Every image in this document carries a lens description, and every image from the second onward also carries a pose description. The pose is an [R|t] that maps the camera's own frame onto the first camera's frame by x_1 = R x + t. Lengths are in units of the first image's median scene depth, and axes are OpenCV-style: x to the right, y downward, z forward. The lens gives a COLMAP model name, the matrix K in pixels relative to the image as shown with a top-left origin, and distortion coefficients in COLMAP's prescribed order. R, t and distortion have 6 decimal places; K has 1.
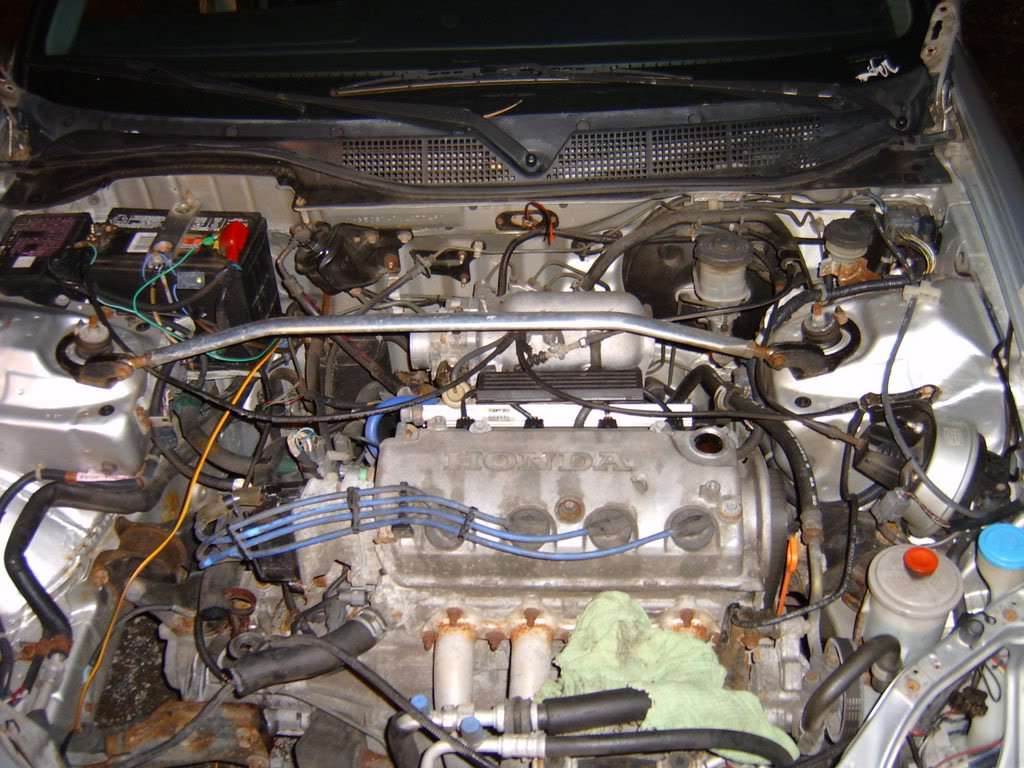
lens RADIAL K [[1107.5, 0, 512.0], [0, 1107.5, 384.0], [0, 0, 1]] dist [-0.104883, 0.028585]
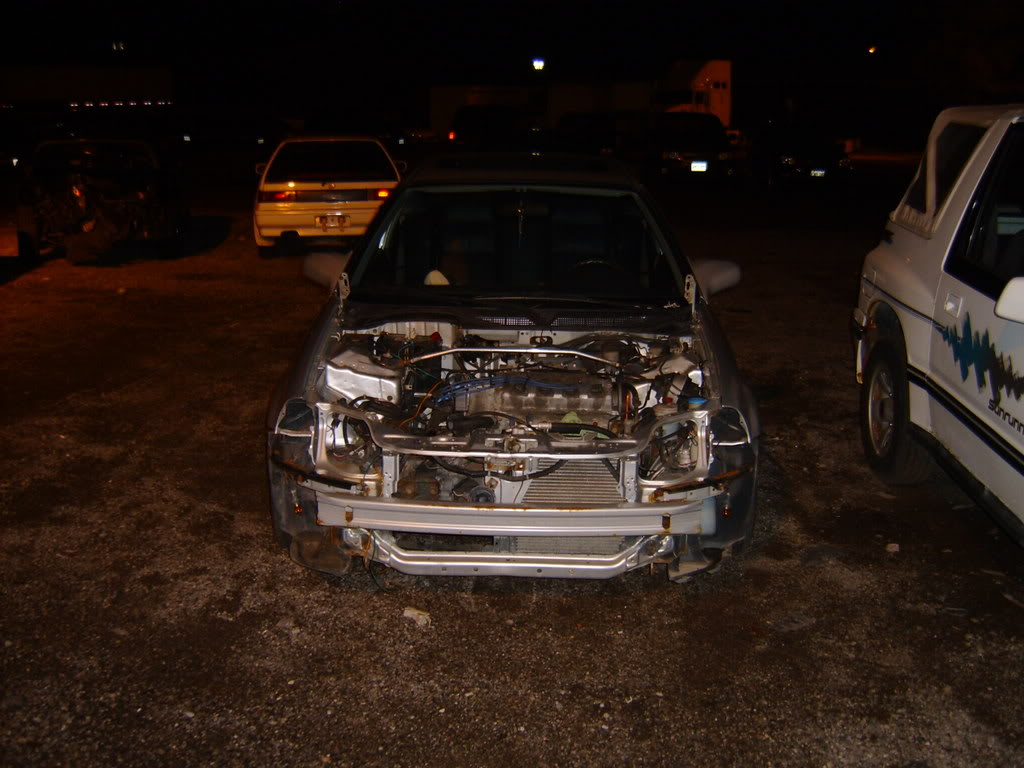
lens RADIAL K [[1063.7, 0, 512.0], [0, 1063.7, 384.0], [0, 0, 1]] dist [-0.088004, 0.005183]
pose [[0.997859, 0.055635, 0.034370, -0.144559], [-0.034844, 0.897081, -0.440491, 1.119613], [-0.055340, 0.438350, 0.897099, -1.324320]]
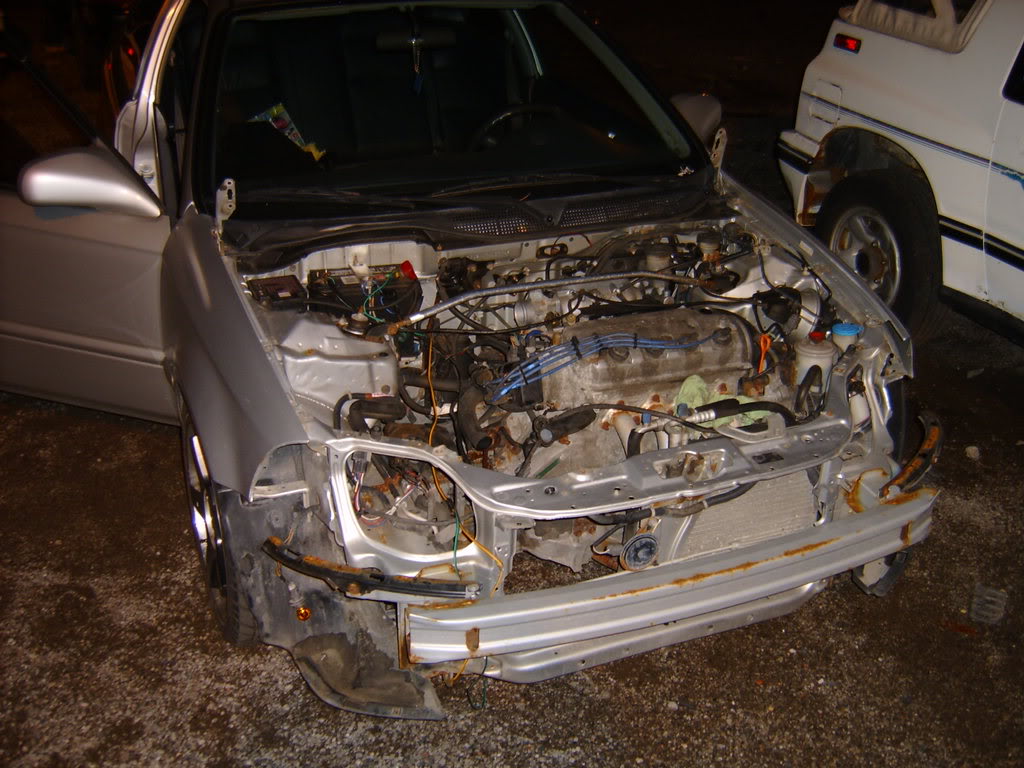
lens RADIAL K [[1107.5, 0, 512.0], [0, 1107.5, 384.0], [0, 0, 1]] dist [-0.104883, 0.028585]
pose [[0.910341, -0.125160, 0.394480, -0.800844], [0.225521, 0.949245, -0.219259, 0.449968], [-0.347016, 0.288564, 0.892363, -0.551486]]
